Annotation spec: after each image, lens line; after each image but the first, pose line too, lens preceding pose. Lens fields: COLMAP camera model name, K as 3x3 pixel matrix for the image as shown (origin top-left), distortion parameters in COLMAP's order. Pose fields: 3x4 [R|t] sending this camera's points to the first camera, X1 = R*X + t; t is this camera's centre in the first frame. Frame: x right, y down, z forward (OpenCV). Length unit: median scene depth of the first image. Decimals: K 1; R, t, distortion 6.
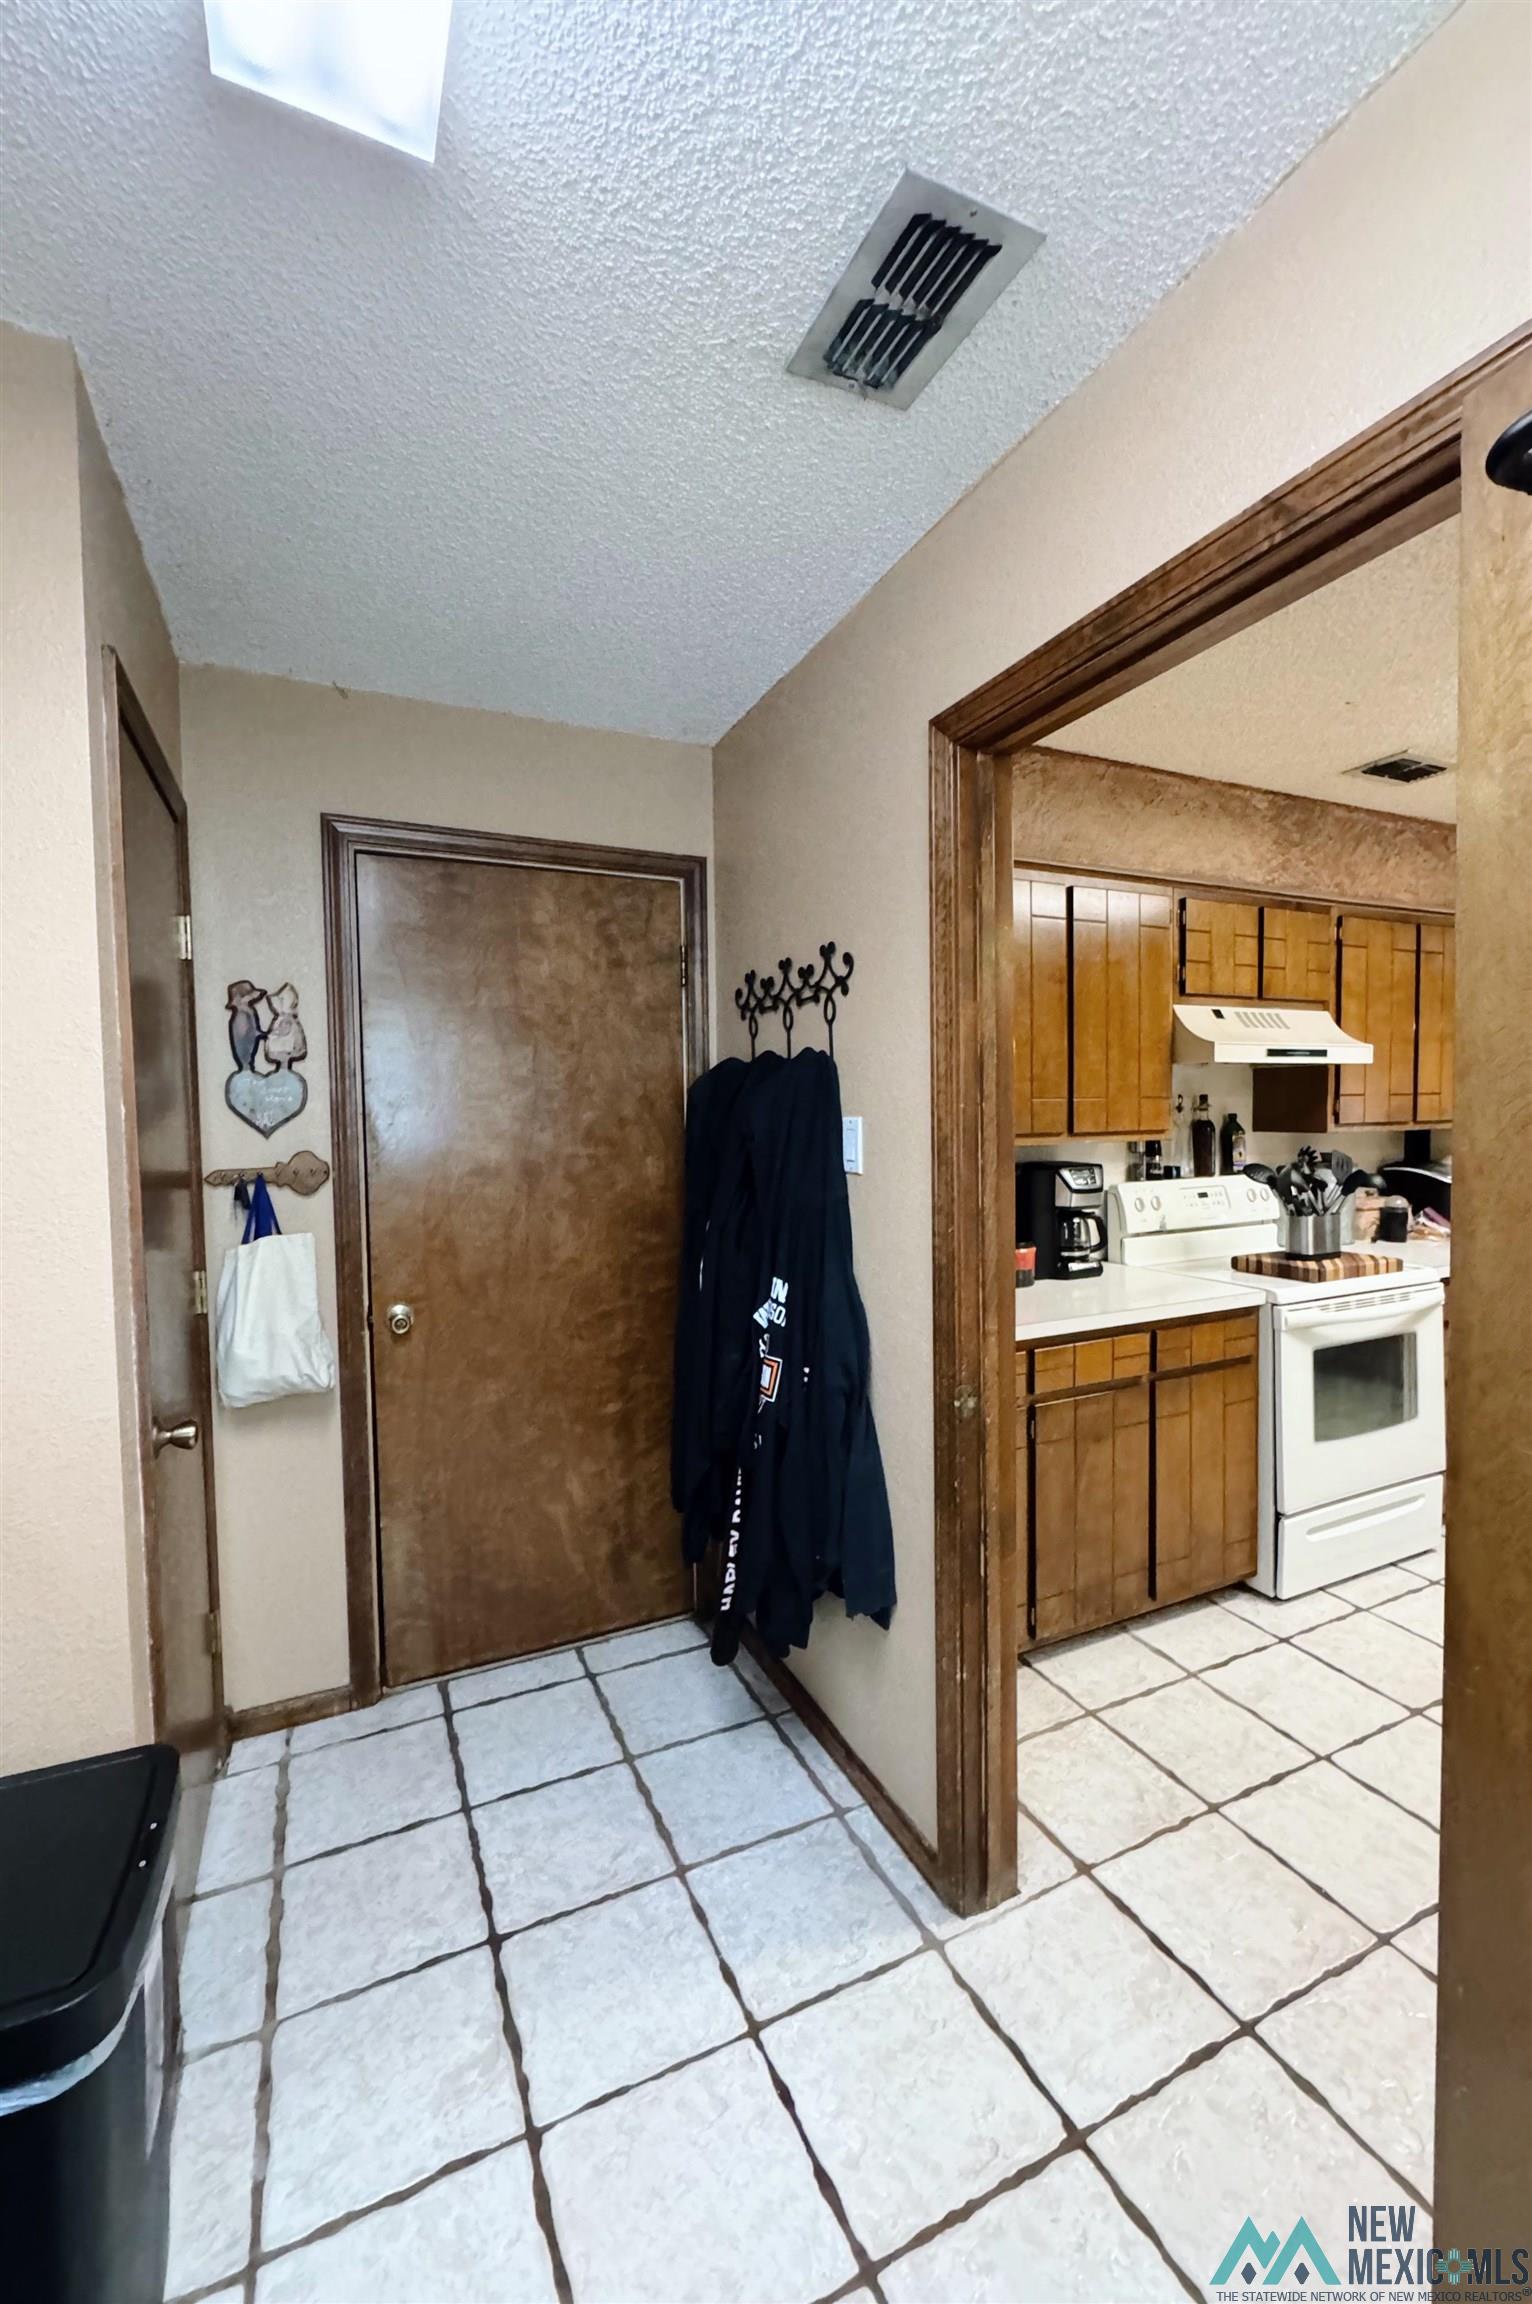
lens RADIAL K [[912.0, 0, 773.5], [0, 912.0, 1152.6], [0, 0, 1]] dist [-0.003169, 0.000513]
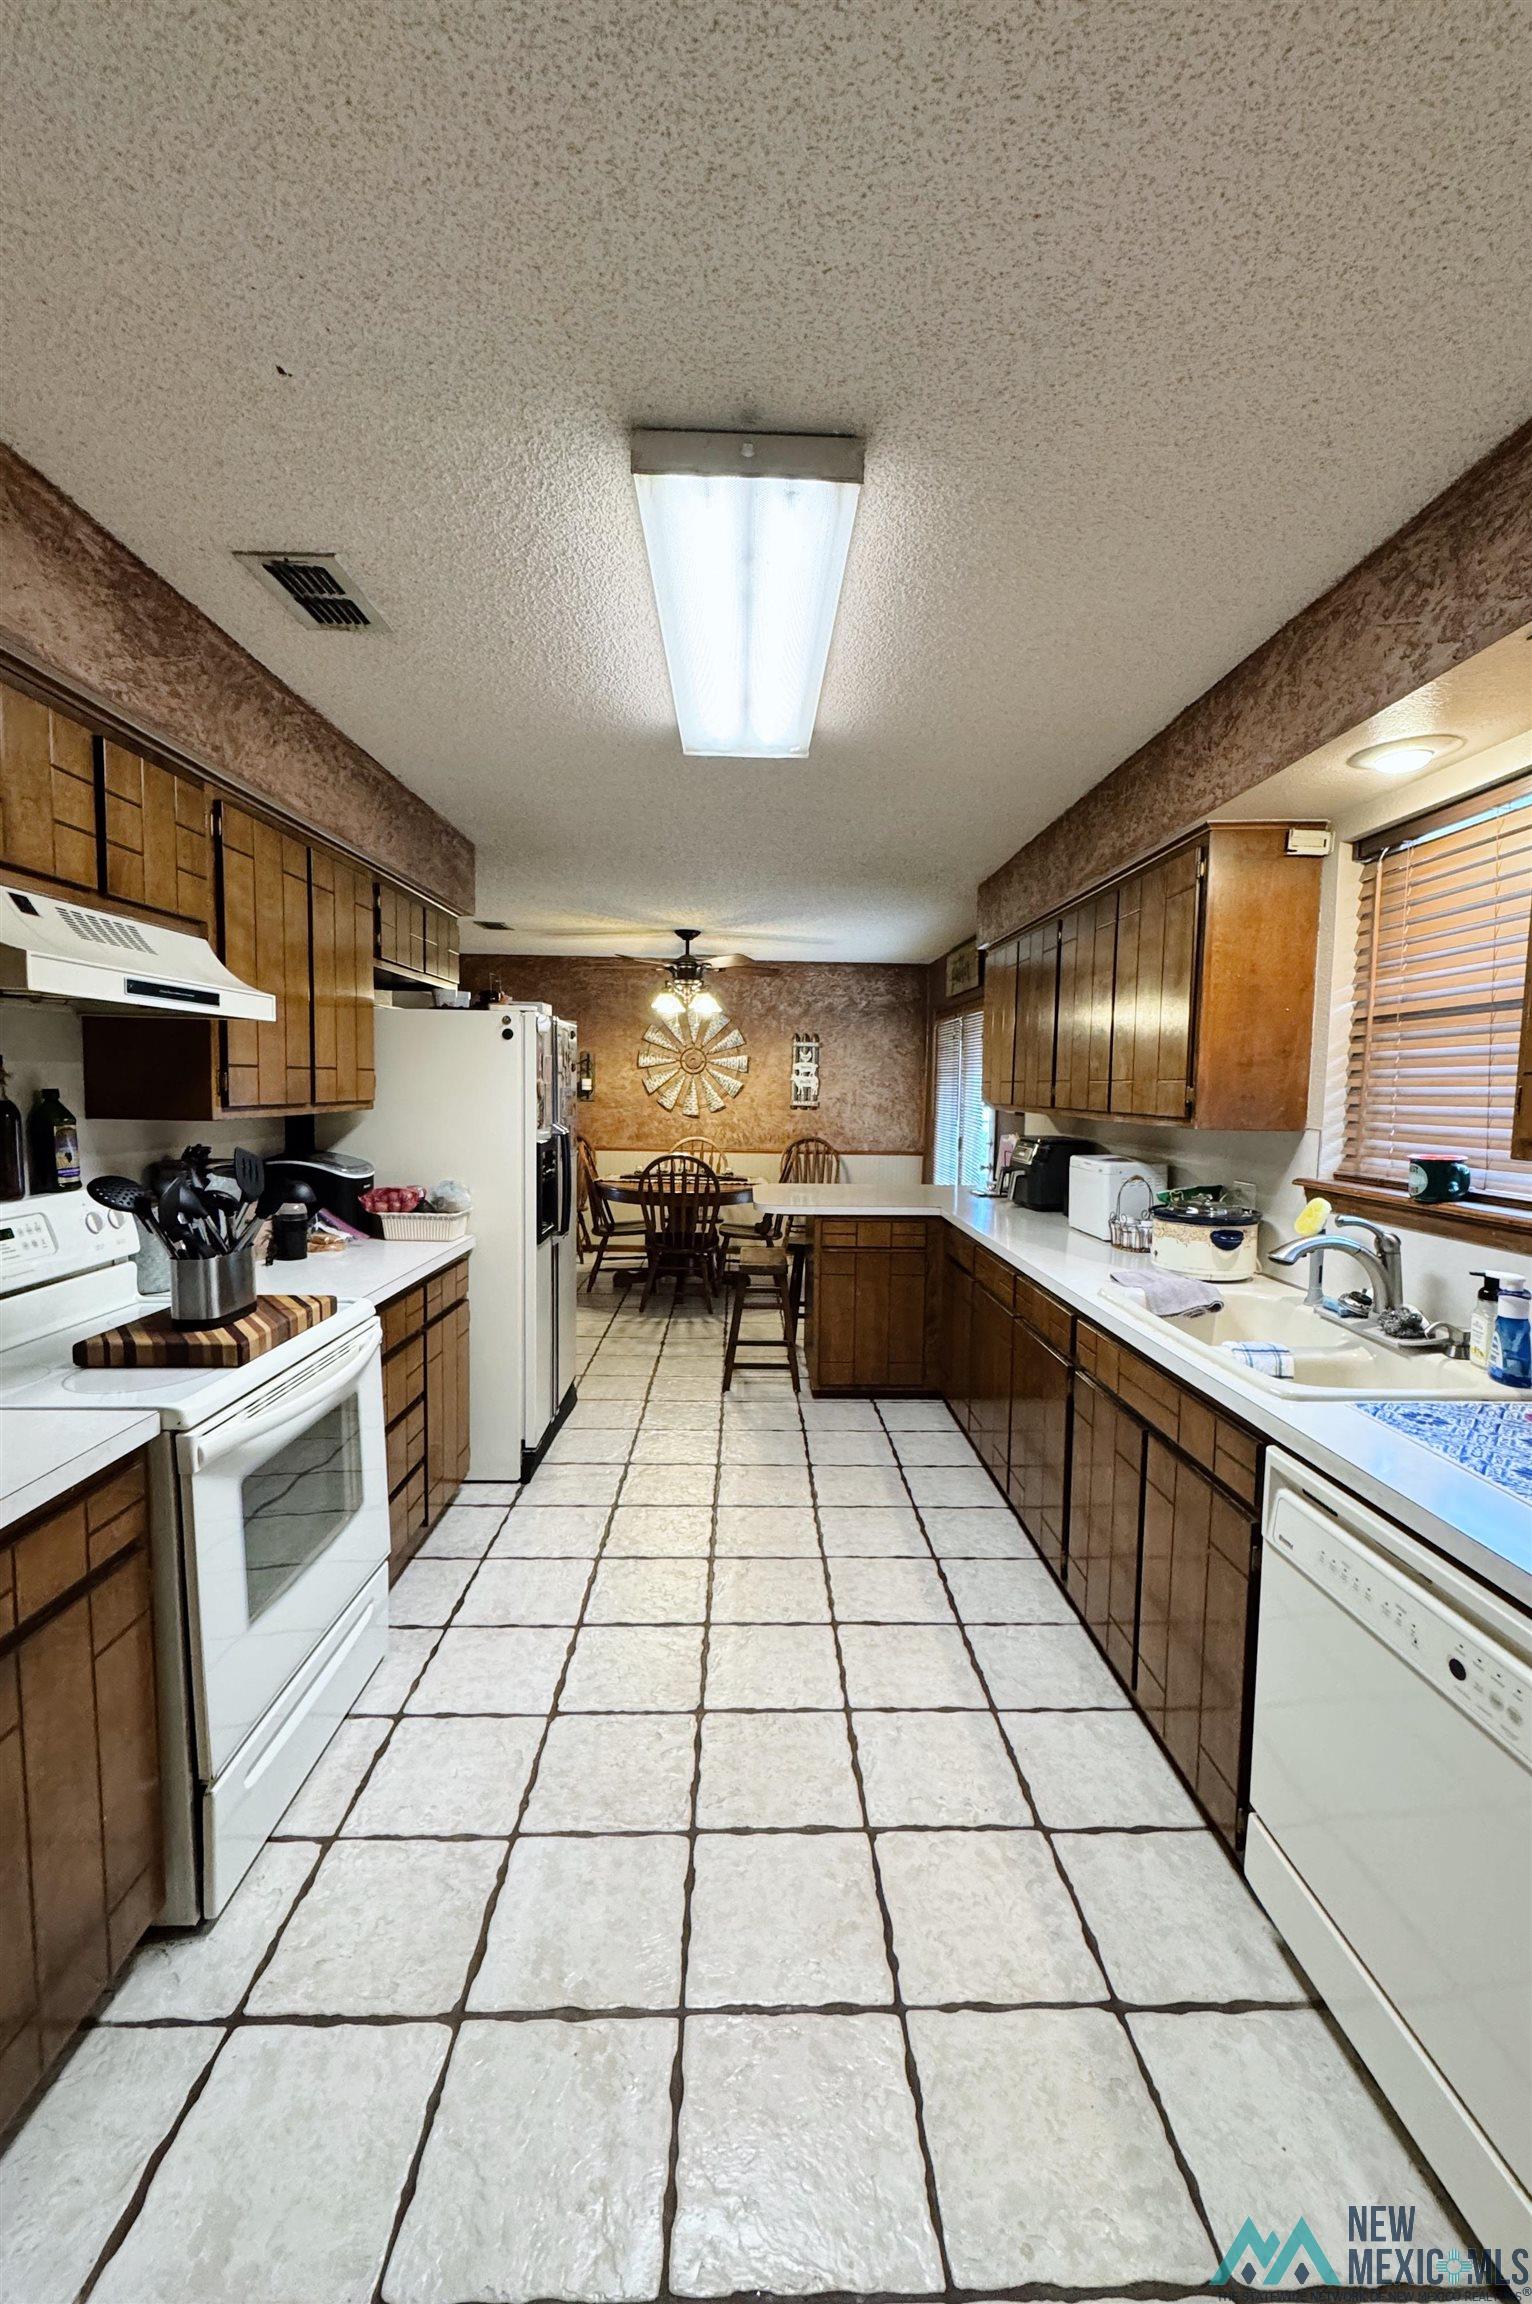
lens RADIAL K [[912.0, 0, 778.7], [0, 912.0, 1154.4], [0, 0, 1]] dist [-0.003169, 0.000513]
pose [[0.385083, -0.047850, 0.921641, 0.154953], [0.019951, 0.998853, 0.043522, -0.018789], [-0.922666, 0.001628, 0.385596, 0.375320]]
